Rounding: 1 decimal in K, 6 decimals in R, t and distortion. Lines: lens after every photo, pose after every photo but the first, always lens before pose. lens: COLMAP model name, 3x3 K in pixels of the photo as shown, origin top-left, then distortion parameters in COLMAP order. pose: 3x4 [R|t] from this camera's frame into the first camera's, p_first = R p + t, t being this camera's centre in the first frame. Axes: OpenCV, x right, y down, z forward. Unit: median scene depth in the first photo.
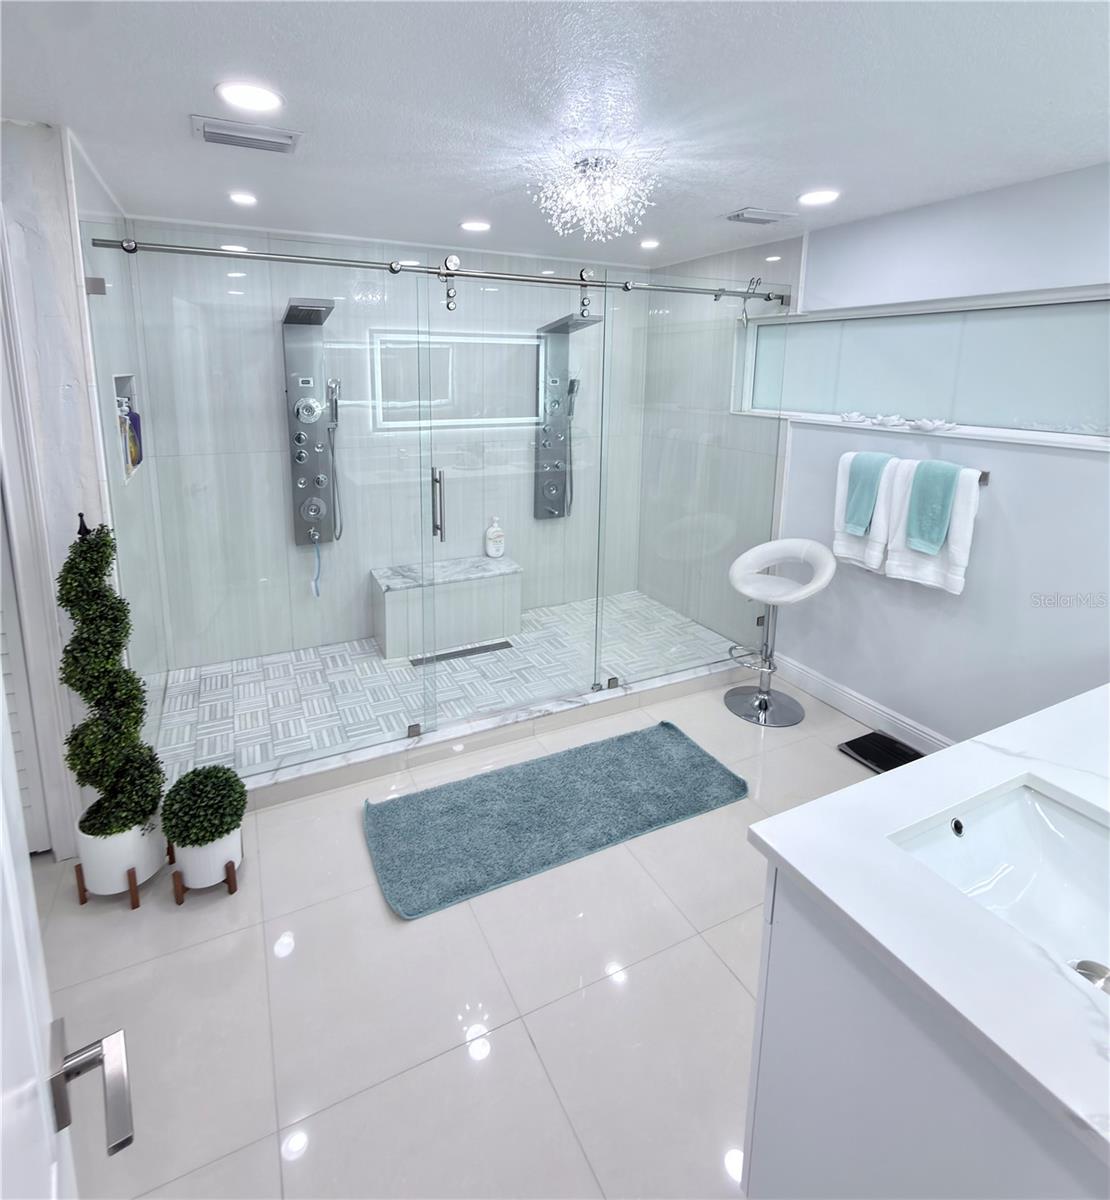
lens RADIAL K [[624.8, 0, 528.3], [0, 624.8, 481.0], [0, 0, 1]] dist [0.003666, -0.000012]
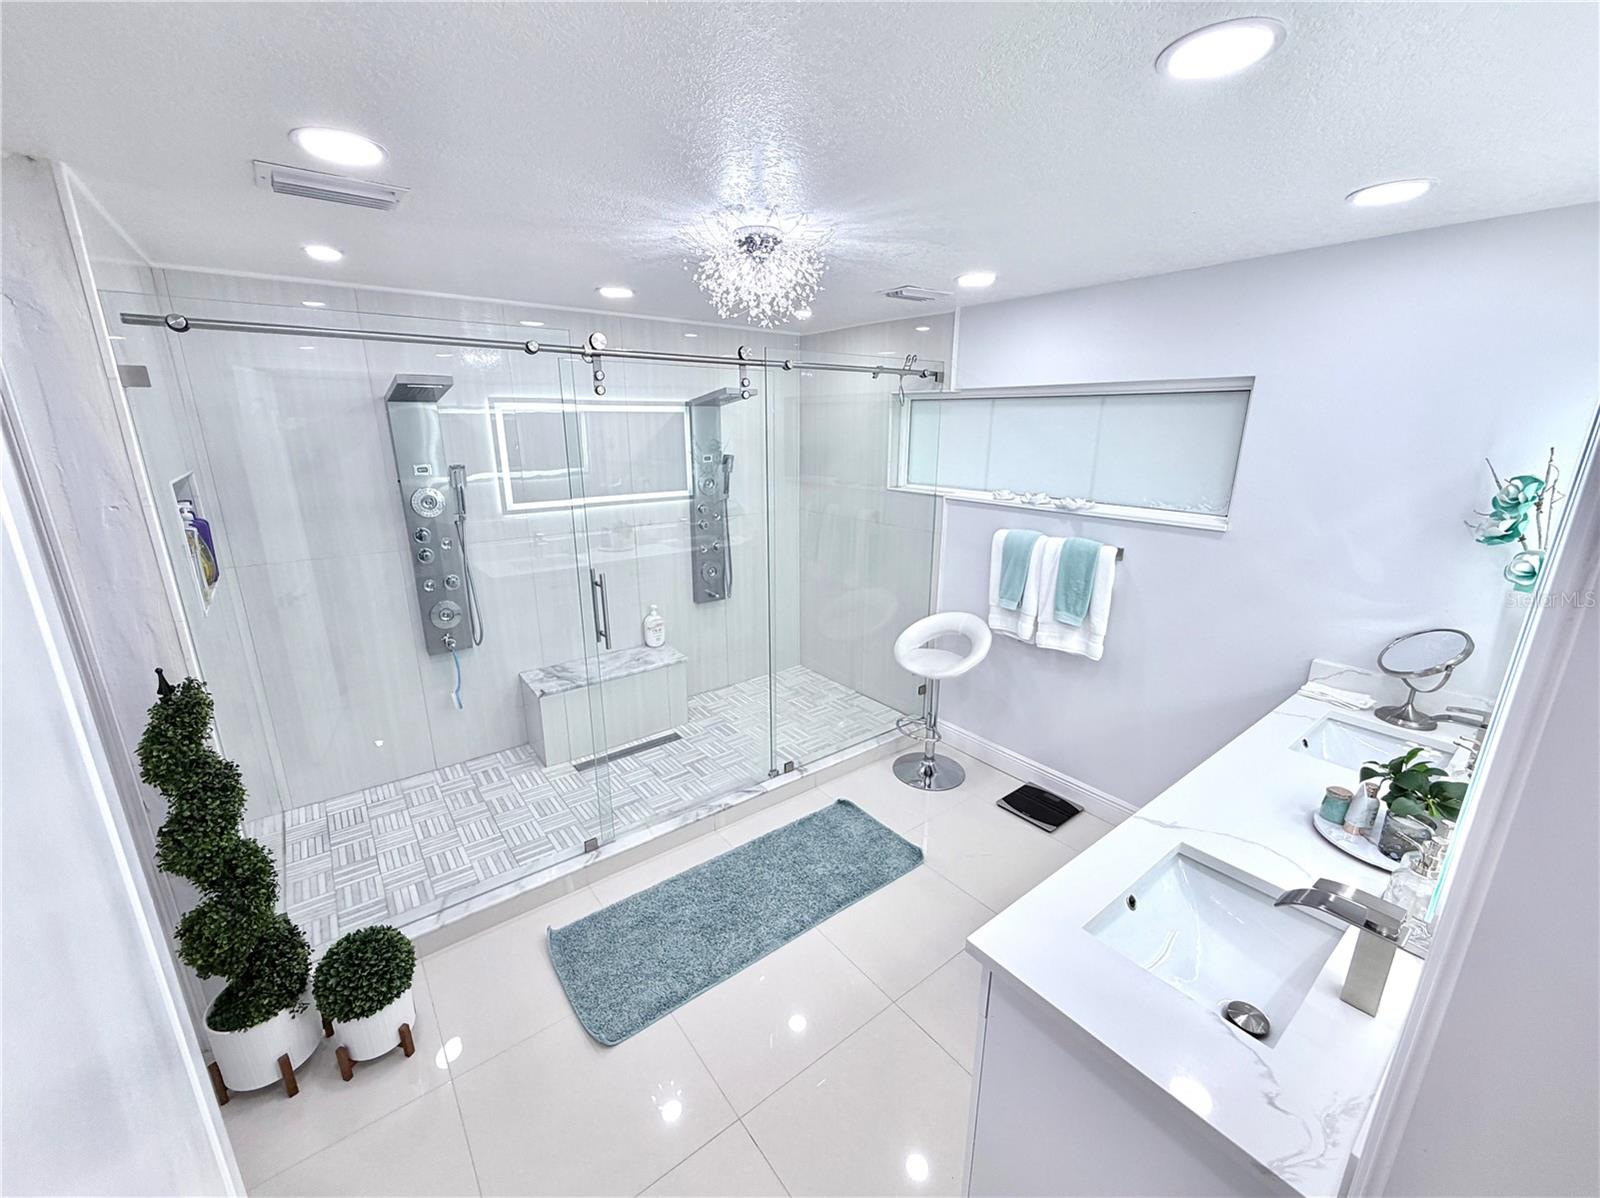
lens RADIAL K [[637.3, 0, 800.0], [0, 637.3, 599.0], [0, 0, 1]] dist [0.001416, 0.000122]
pose [[0.977411, -0.063718, 0.201512, -0.042949], [0.043729, 0.993808, 0.102140, -0.058934], [-0.206772, -0.091021, 0.974146, 0.020692]]
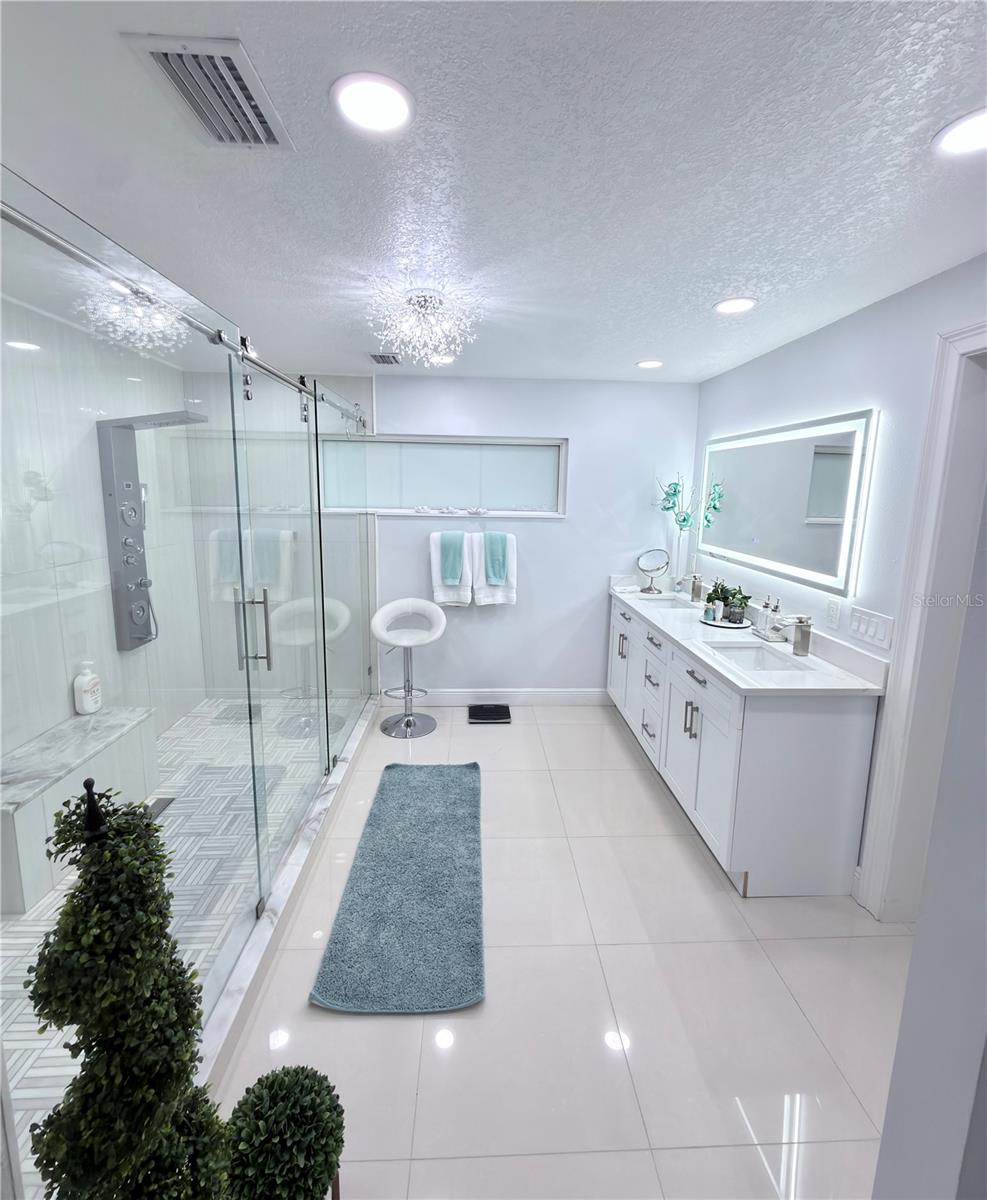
lens RADIAL K [[525.8, 0, 494.7], [0, 525.8, 568.3], [0, 0, 1]] dist [-0.000020, -0.000073]
pose [[0.393661, -0.142448, 0.908152, -0.623329], [0.147516, 0.984907, 0.090543, -0.057849], [-0.907342, 0.098324, 0.408733, 0.389351]]
